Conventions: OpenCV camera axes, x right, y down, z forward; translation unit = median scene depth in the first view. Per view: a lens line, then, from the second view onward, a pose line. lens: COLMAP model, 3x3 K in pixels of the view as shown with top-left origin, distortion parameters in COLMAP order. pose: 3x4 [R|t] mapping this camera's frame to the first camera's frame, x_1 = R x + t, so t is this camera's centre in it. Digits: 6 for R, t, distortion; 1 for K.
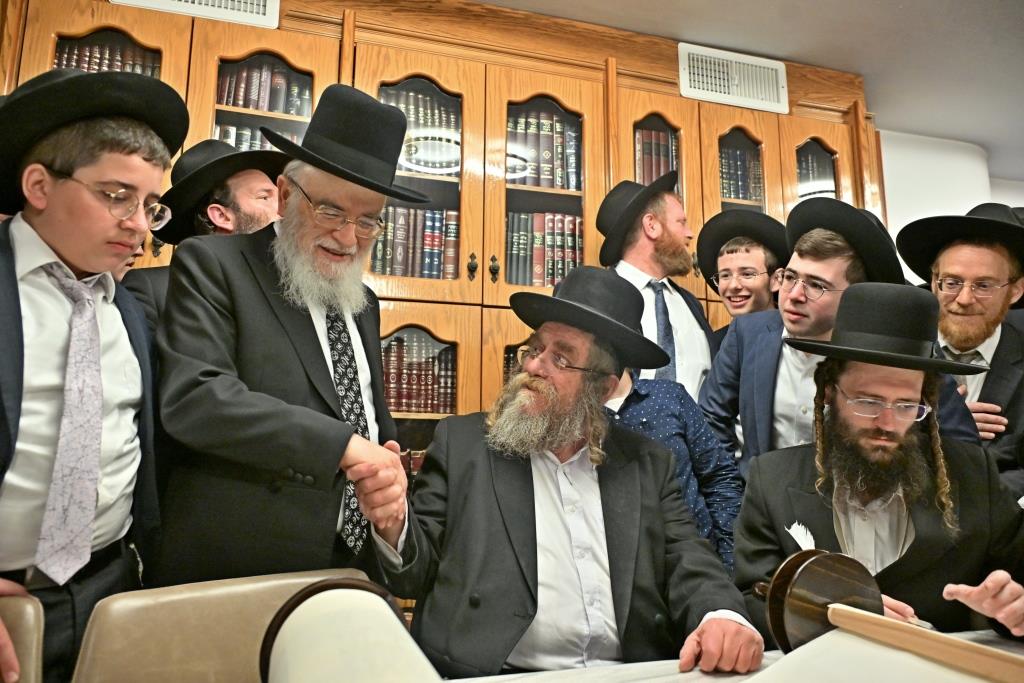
lens RADIAL K [[695.0, 0, 514.3], [0, 695.0, 332.4], [0, 0, 1]] dist [0.007915, -0.005852]
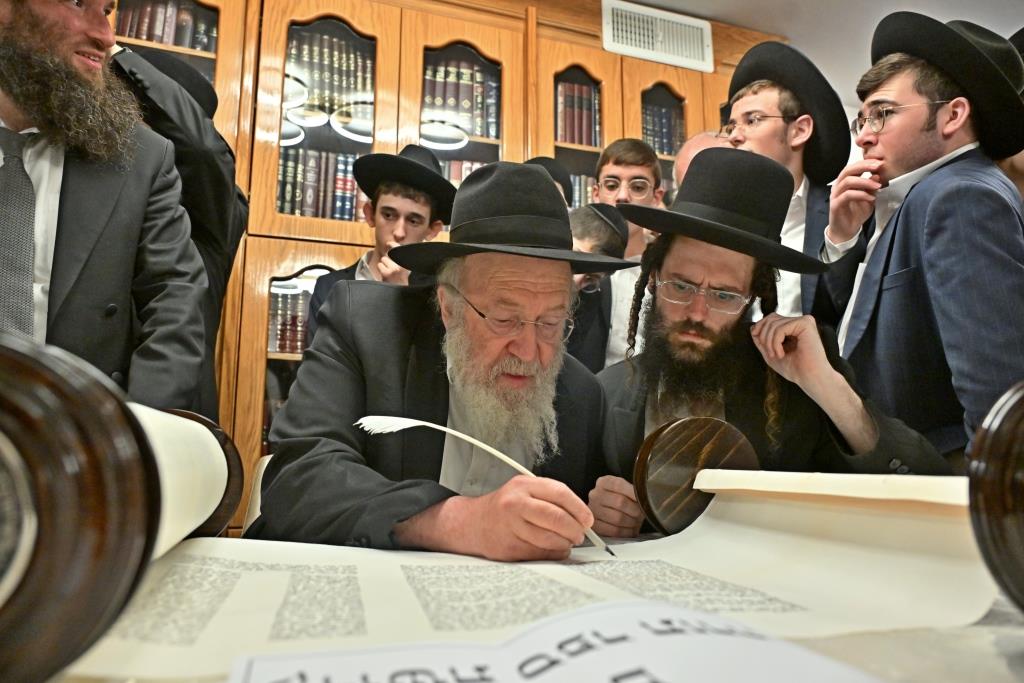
lens RADIAL K [[695.0, 0, 517.5], [0, 695.0, 342.9], [0, 0, 1]] dist [0.007915, -0.005852]
pose [[0.999381, 0.004546, 0.034889, 0.091323], [-0.004849, 0.999951, 0.008600, 0.080703], [-0.034848, -0.008764, 0.999354, 0.002776]]
